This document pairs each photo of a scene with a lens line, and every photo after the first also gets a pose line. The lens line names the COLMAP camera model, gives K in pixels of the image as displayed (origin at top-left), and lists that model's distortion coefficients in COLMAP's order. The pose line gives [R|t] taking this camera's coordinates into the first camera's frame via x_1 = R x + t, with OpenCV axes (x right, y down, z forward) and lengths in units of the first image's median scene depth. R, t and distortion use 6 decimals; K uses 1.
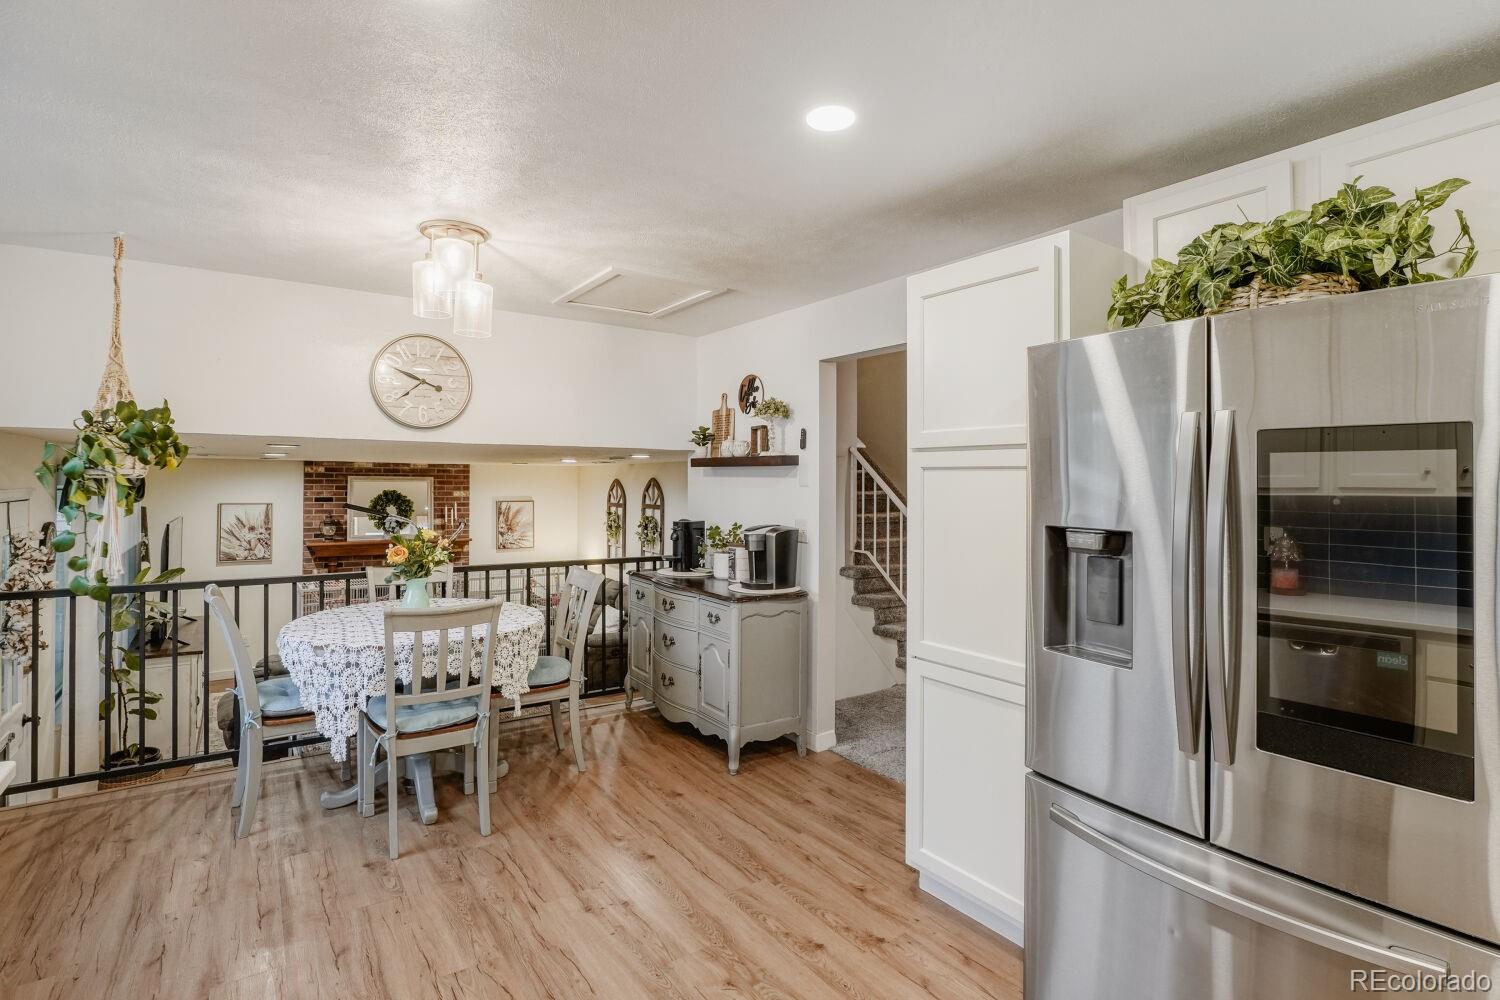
lens RADIAL K [[749.4, 0, 776.6], [0, 749.4, 451.6], [0, 0, 1]] dist [-0.035375, 0.006387]
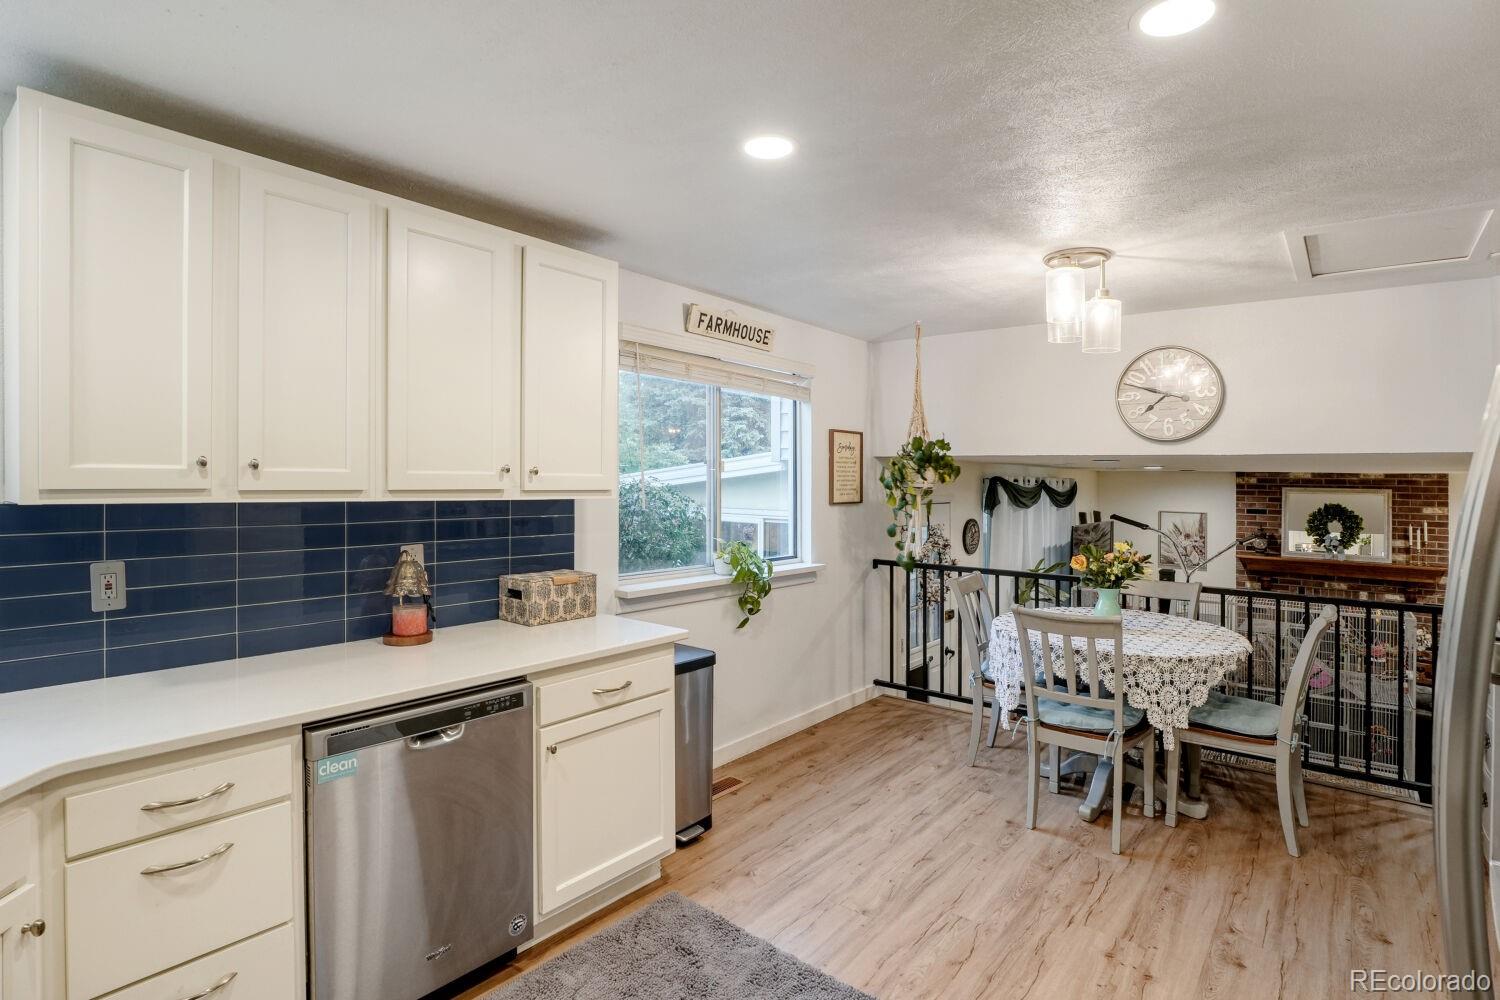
lens RADIAL K [[749.4, 0, 733.8], [0, 749.4, 465.0], [0, 0, 1]] dist [-0.035375, 0.006387]
pose [[0.253249, -0.018347, -0.967227, 0.356003], [0.024551, 0.999620, -0.012533, -0.002453], [0.967089, -0.020572, 0.253603, 0.208879]]
